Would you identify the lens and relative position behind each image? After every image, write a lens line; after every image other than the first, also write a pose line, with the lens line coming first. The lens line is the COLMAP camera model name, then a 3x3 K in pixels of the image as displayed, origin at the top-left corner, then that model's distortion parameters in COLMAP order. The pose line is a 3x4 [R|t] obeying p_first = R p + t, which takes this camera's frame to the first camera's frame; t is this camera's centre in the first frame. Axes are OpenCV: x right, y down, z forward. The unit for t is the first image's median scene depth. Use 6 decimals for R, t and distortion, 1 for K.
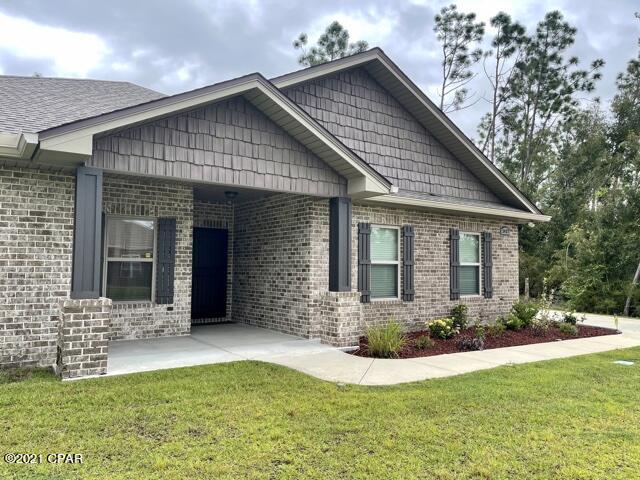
lens RADIAL K [[482.1, 0, 320.0], [0, 482.1, 240.0], [0, 0, 1]] dist [0.053408, -0.063490]
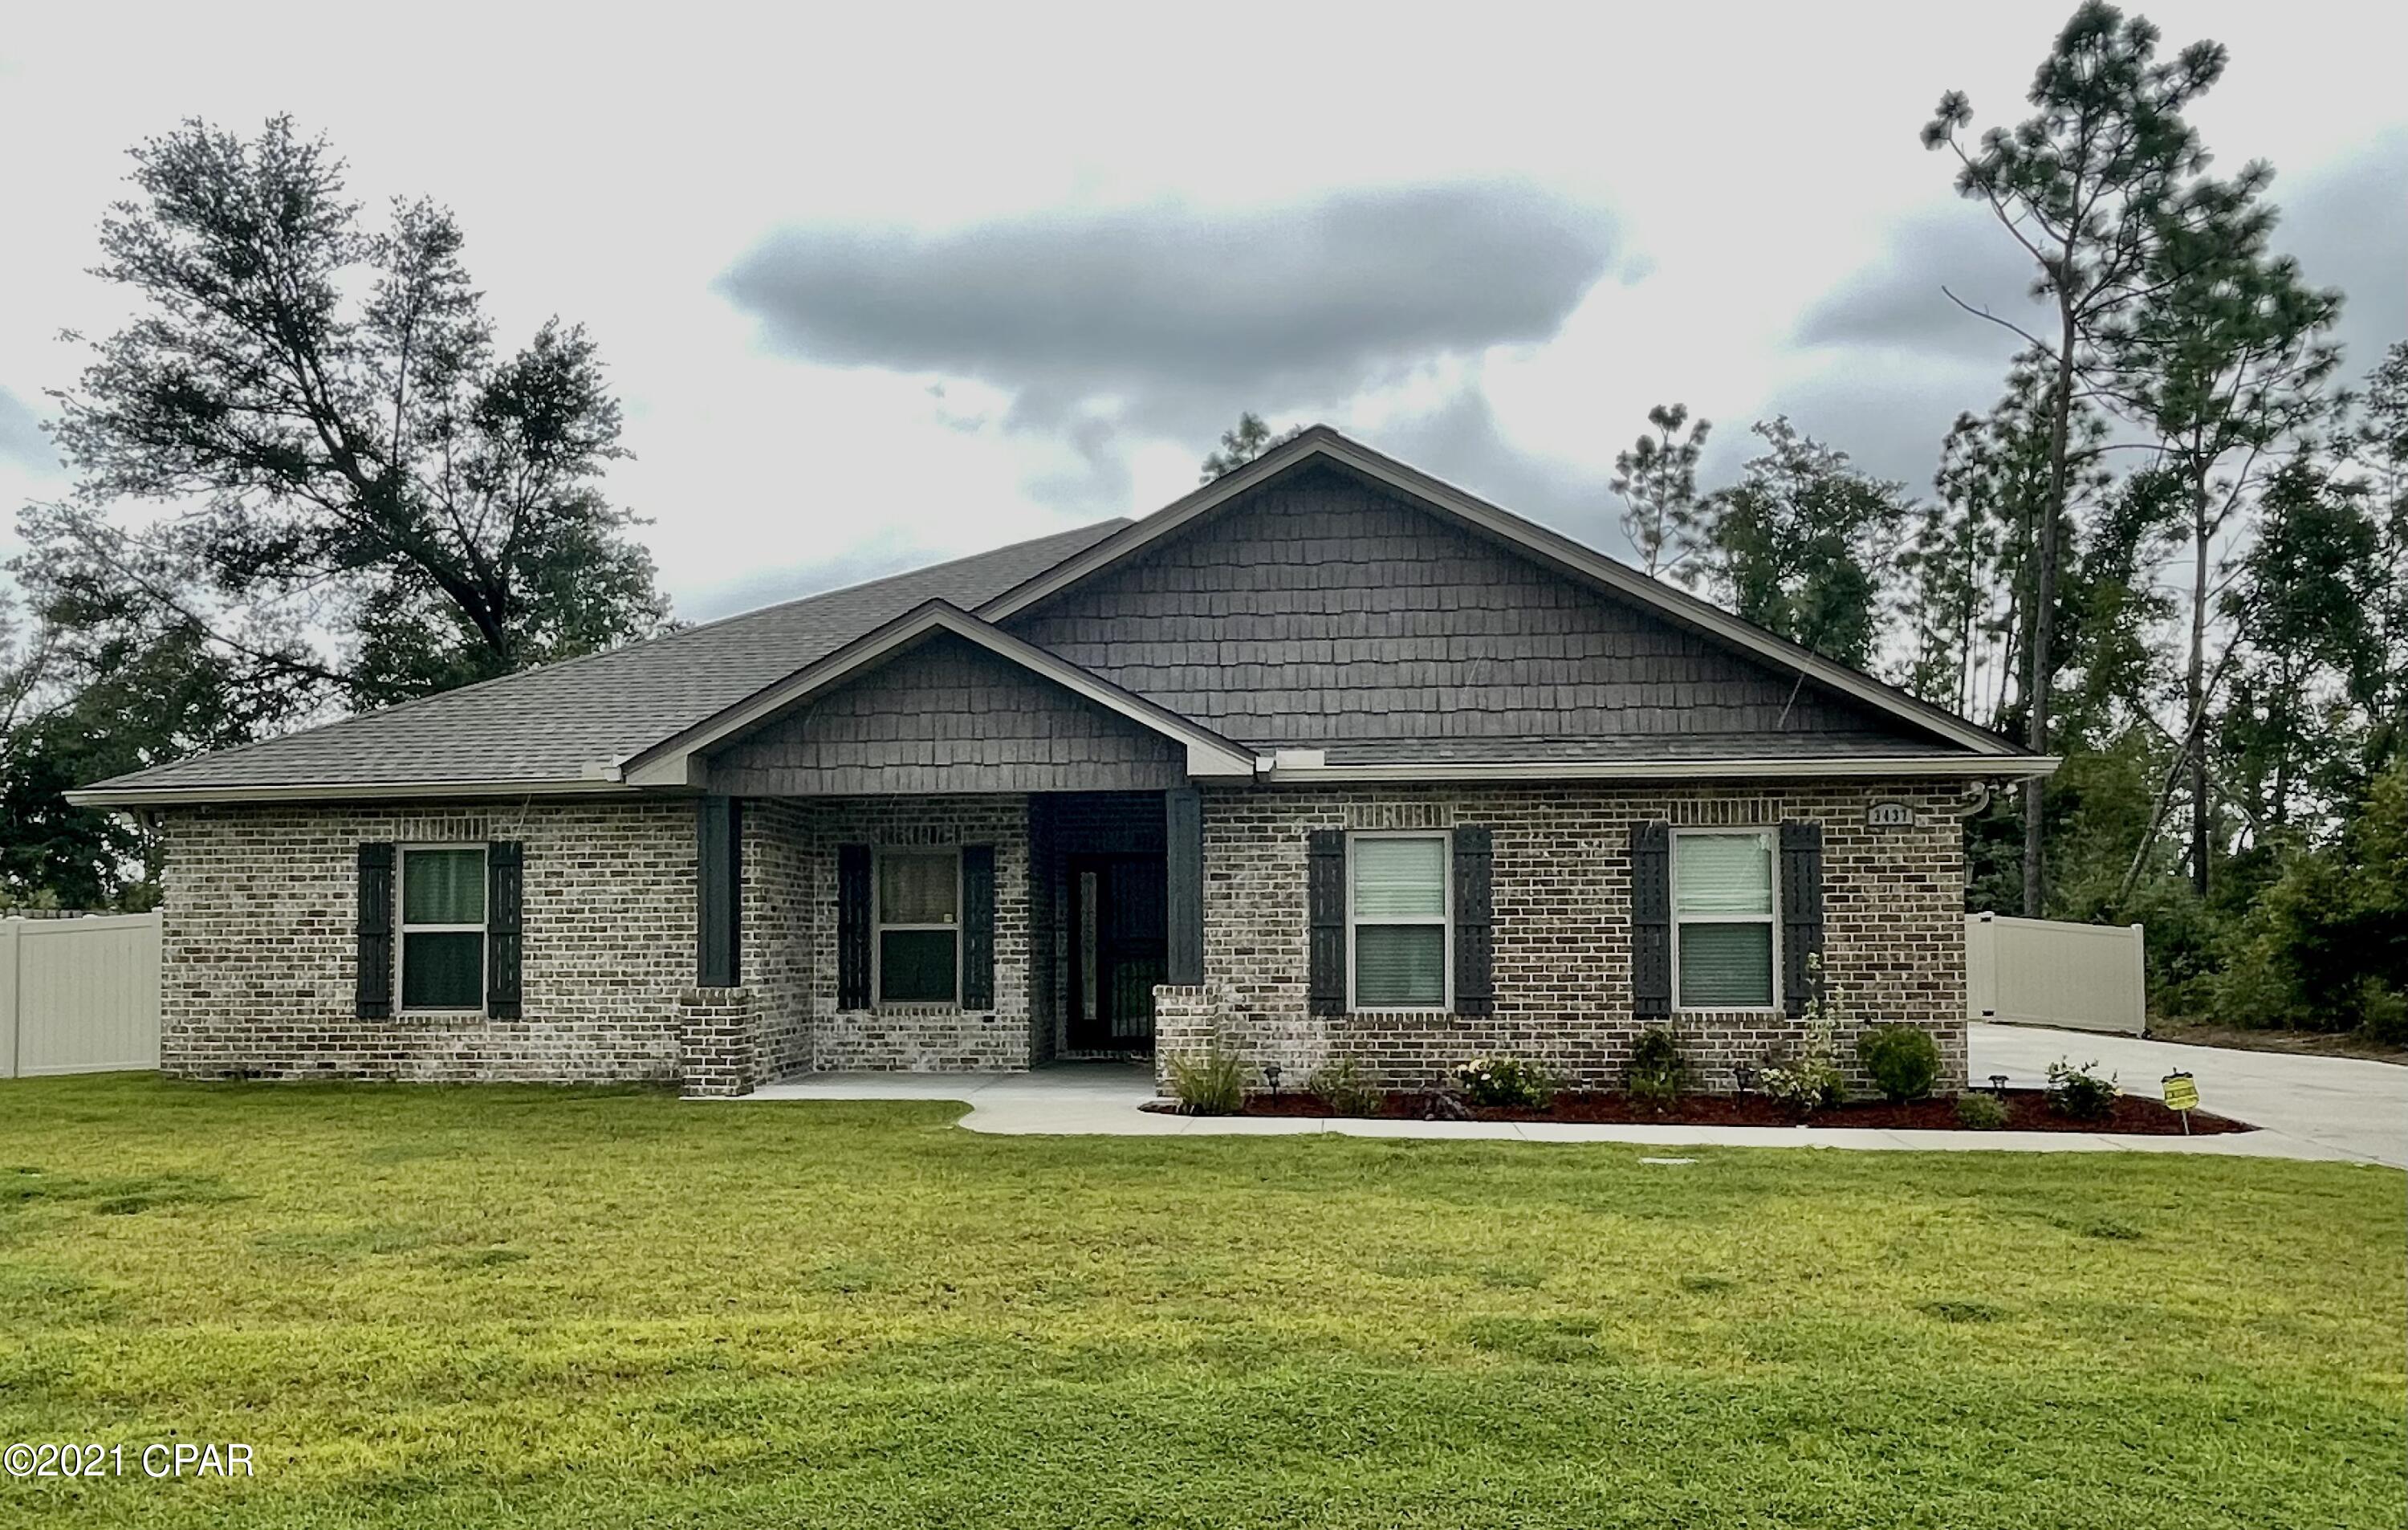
lens RADIAL K [[1770.3, 0, 1142.5], [0, 1770.3, 864.5], [0, 0, 1]] dist [0.030717, -0.061062]
pose [[0.751268, -0.042263, -0.658643, 1.044258], [0.051237, 0.998671, -0.005639, -0.005080], [0.658005, -0.029511, 0.752435, -0.310307]]
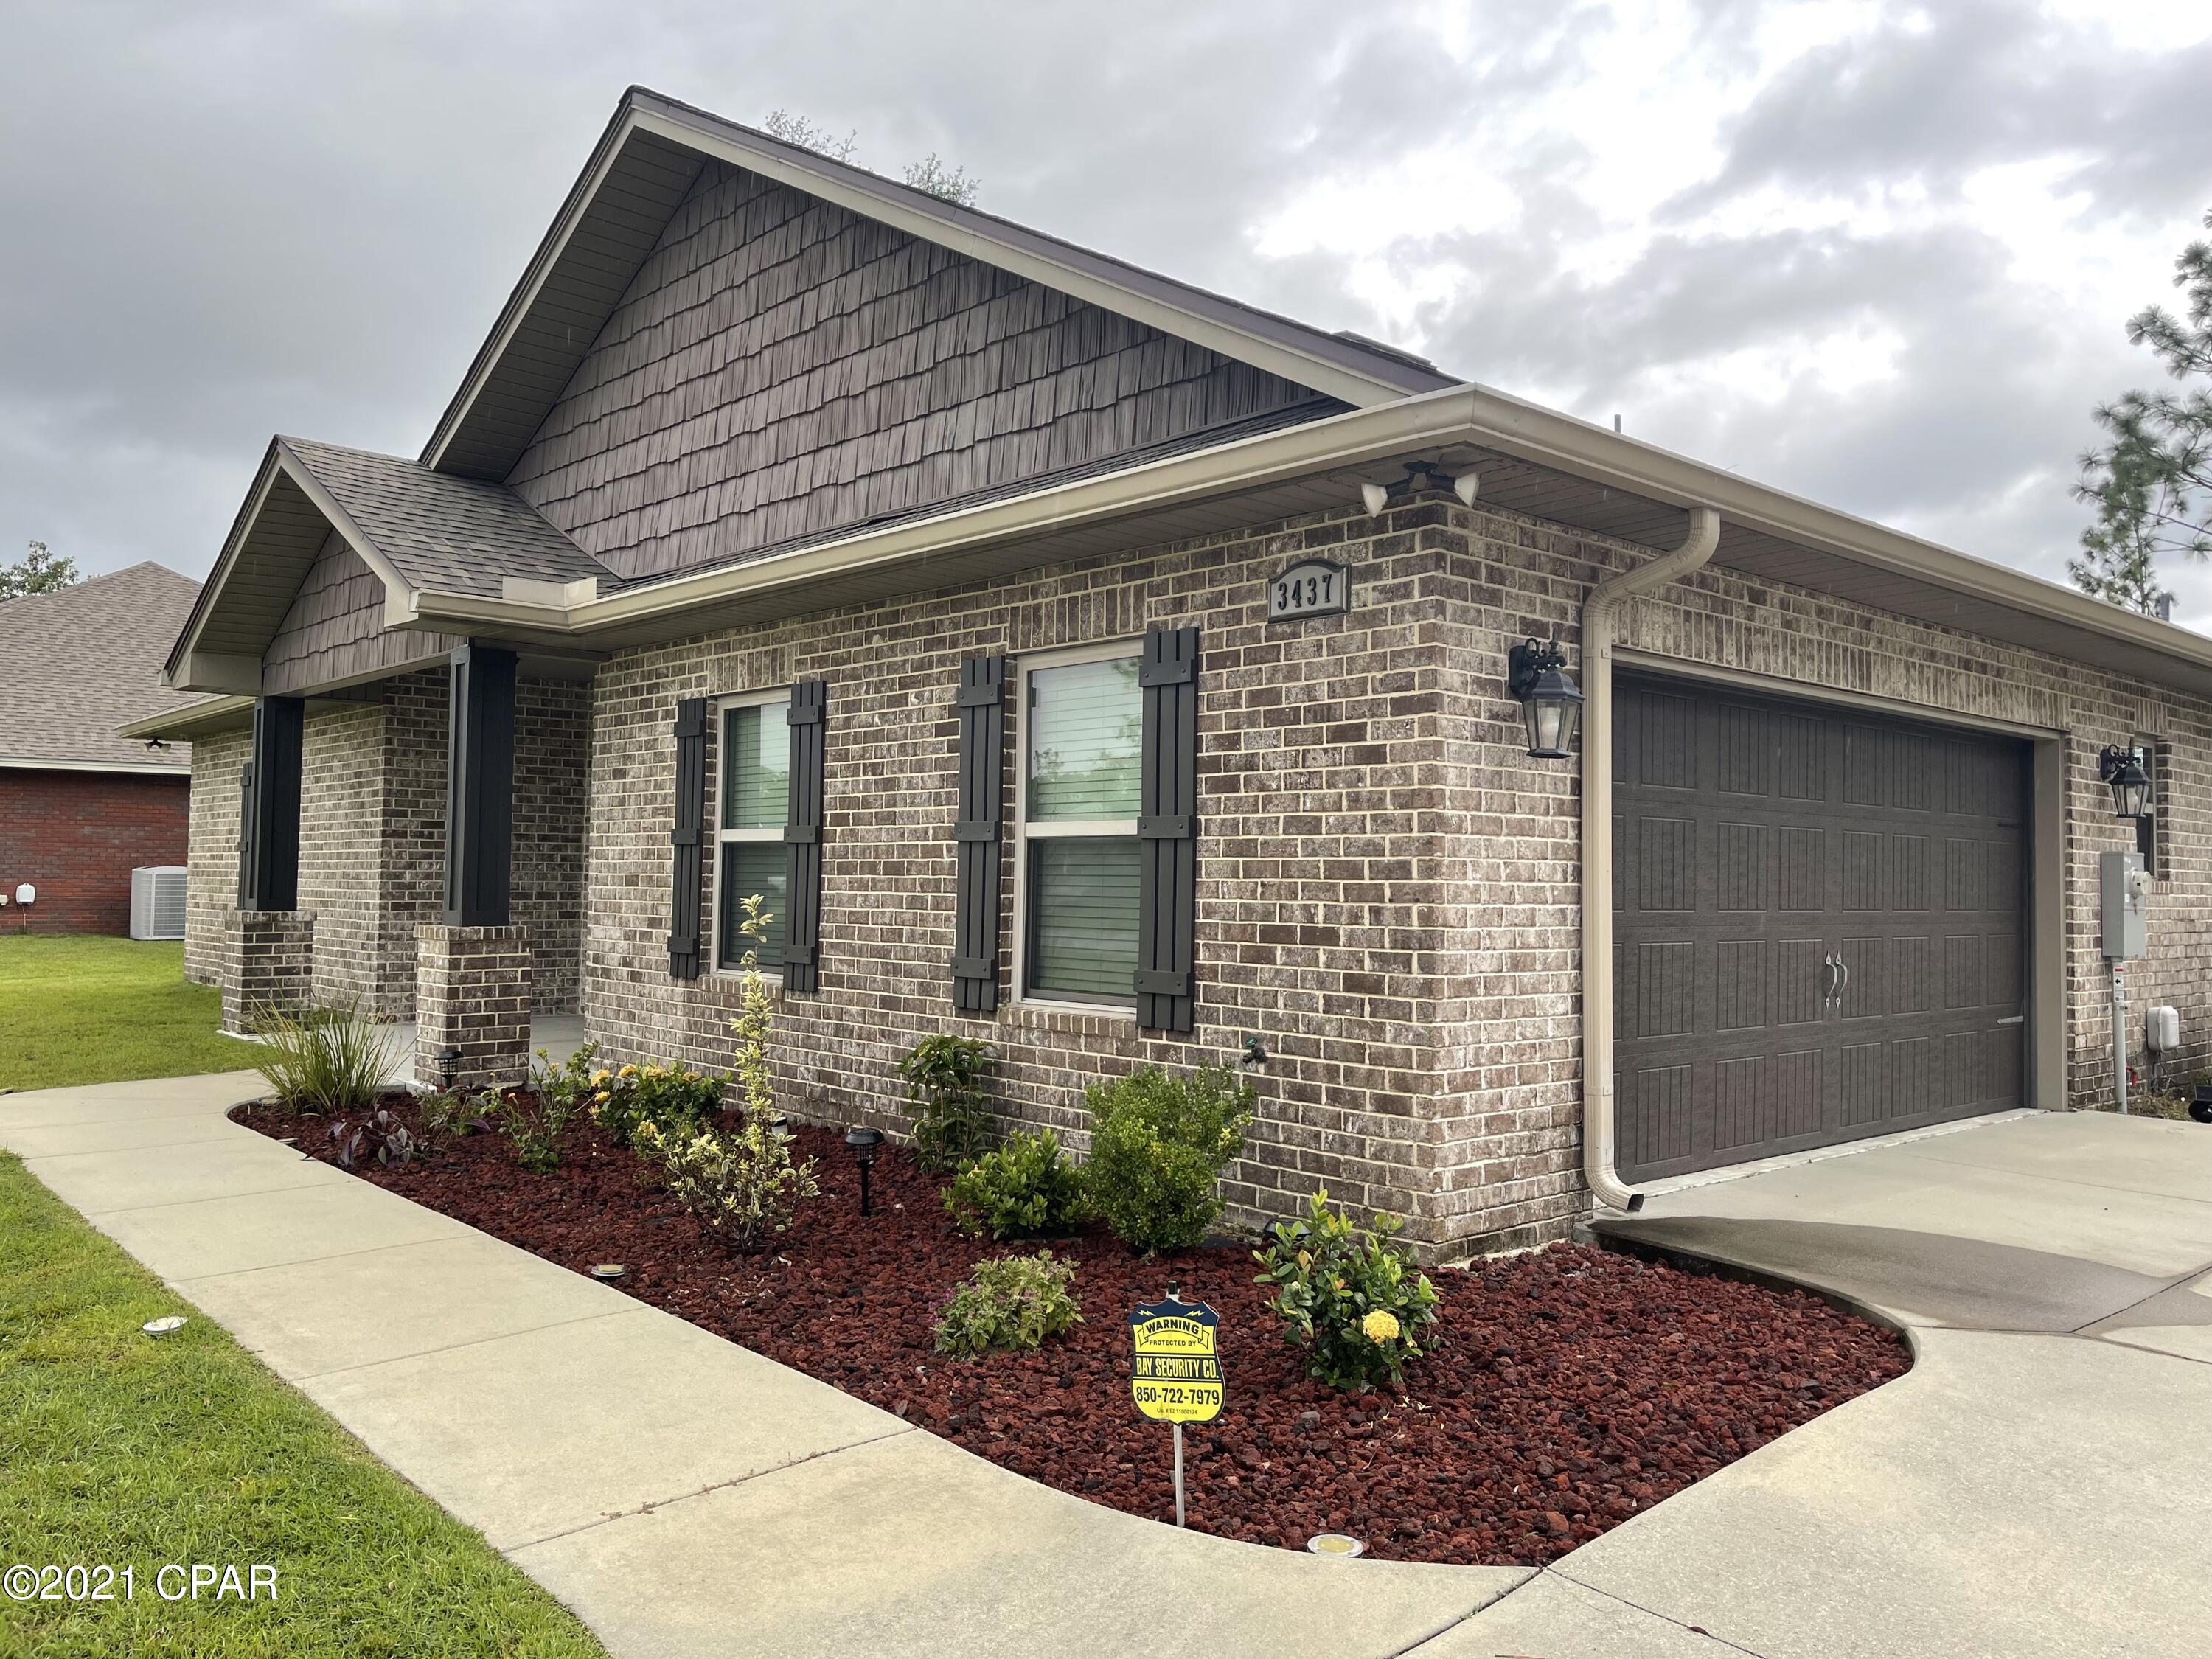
lens RADIAL K [[1669.4, 0, 1128.3], [0, 1669.4, 800.8], [0, 0, 1]] dist [0.048763, -0.066920]
pose [[0.132279, -0.053185, -0.989785, 1.141568], [0.047024, 0.997772, -0.047330, 0.085996], [0.990096, -0.040283, 0.134485, 1.158746]]
